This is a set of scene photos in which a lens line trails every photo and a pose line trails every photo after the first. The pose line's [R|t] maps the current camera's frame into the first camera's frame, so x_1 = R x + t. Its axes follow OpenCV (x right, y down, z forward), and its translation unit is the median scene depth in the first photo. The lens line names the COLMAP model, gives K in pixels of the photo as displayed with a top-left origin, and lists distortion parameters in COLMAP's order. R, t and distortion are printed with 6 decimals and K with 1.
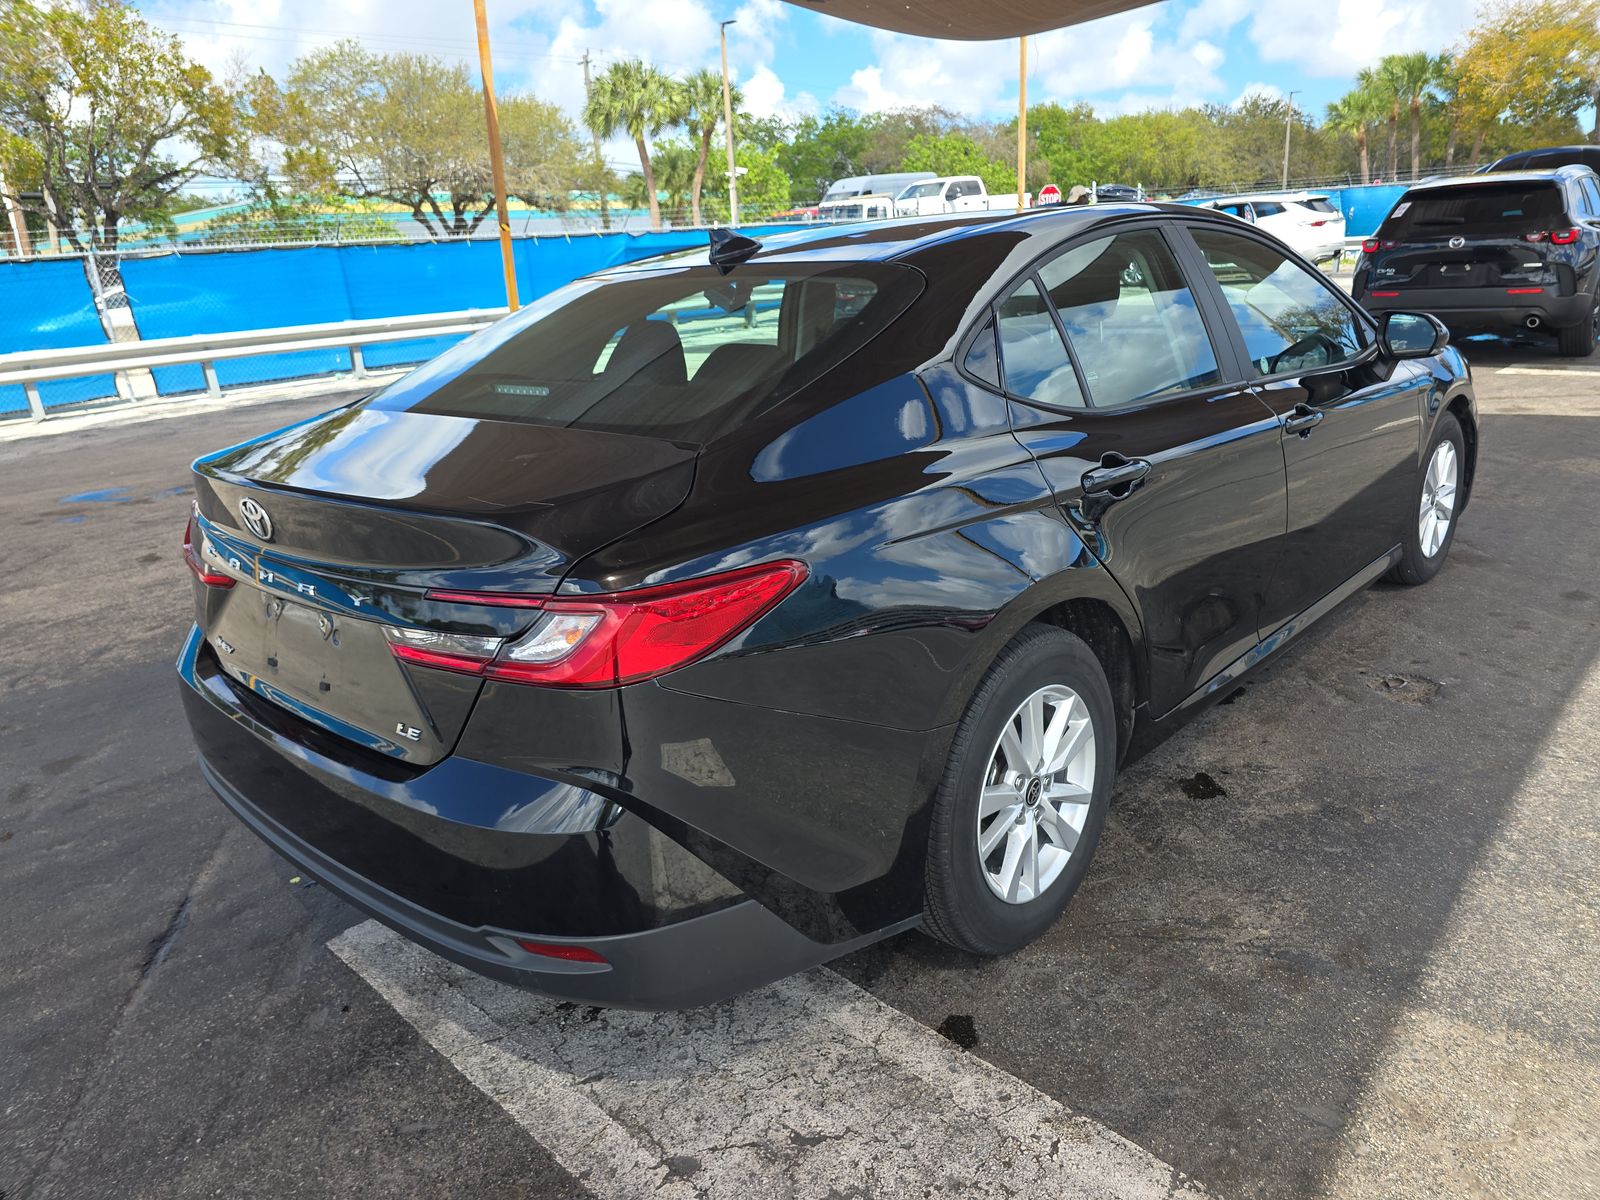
lens RADIAL K [[1113.9, 0, 805.3], [0, 1113.9, 573.7], [0, 0, 1]] dist [0.059811, -0.070636]
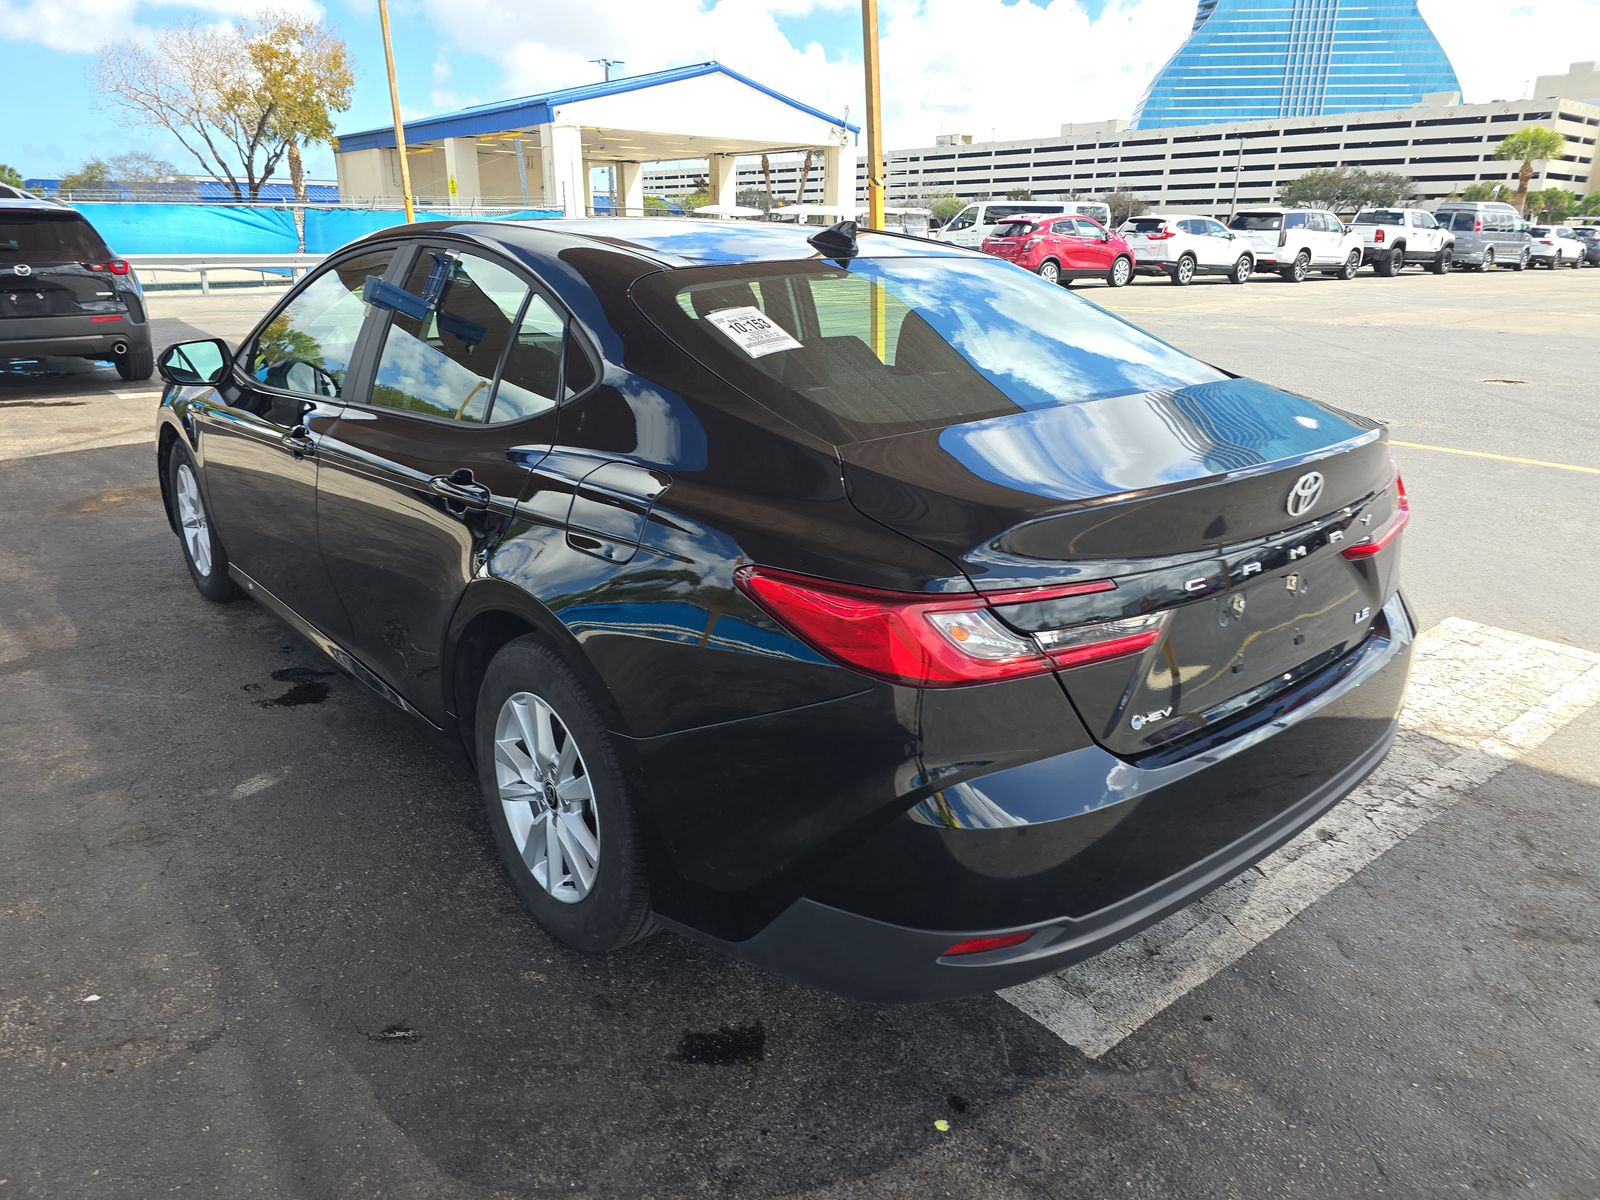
lens RADIAL K [[1113.9, 0, 805.3], [0, 1113.9, 573.7], [0, 0, 1]] dist [0.059811, -0.070636]
pose [[0.095639, -0.226129, 0.969391, -0.321805], [0.263681, 0.944821, 0.194384, -0.060627], [-0.959857, 0.237019, 0.149987, 0.276521]]
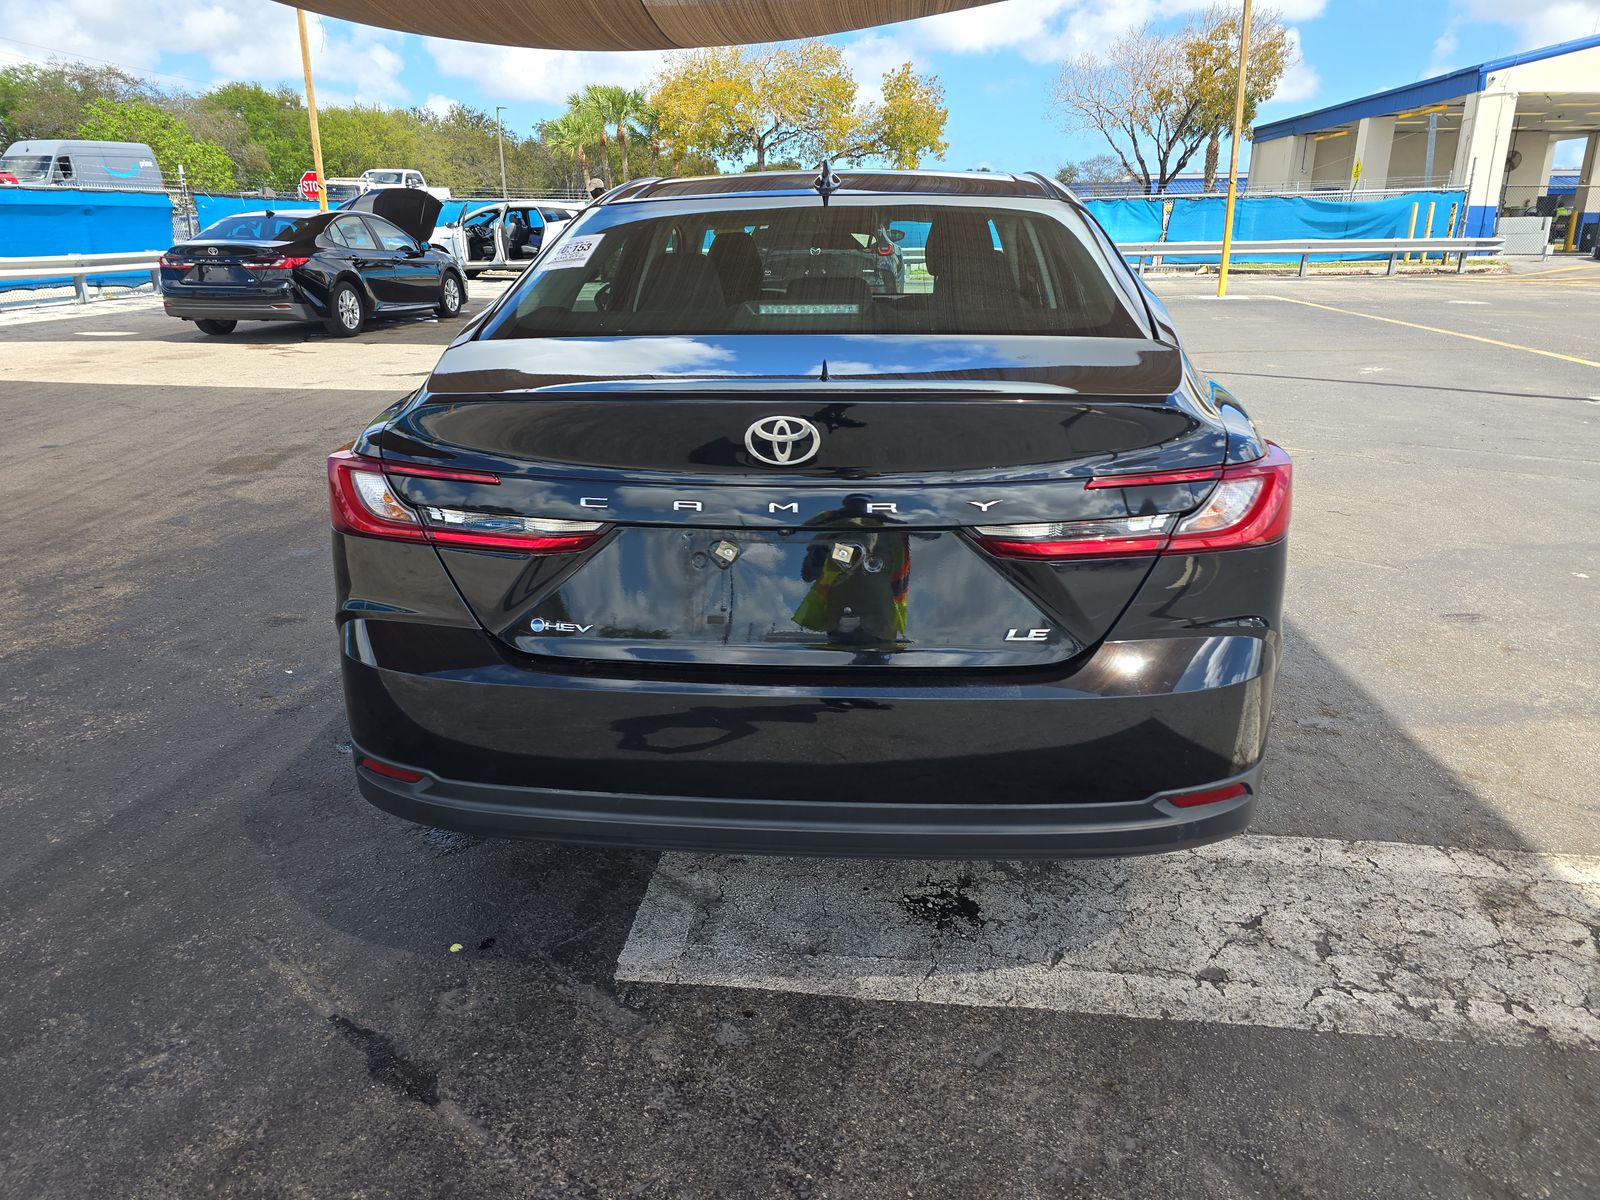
lens RADIAL K [[1087.2, 0, 800.0], [0, 1087.2, 600.0], [0, 0, 1]] dist [0.053684, -0.053402]
pose [[0.778409, -0.143849, 0.611054, -0.214508], [0.129945, 0.989232, 0.067341, 0.004193], [-0.614161, 0.026985, 0.788719, 0.074941]]
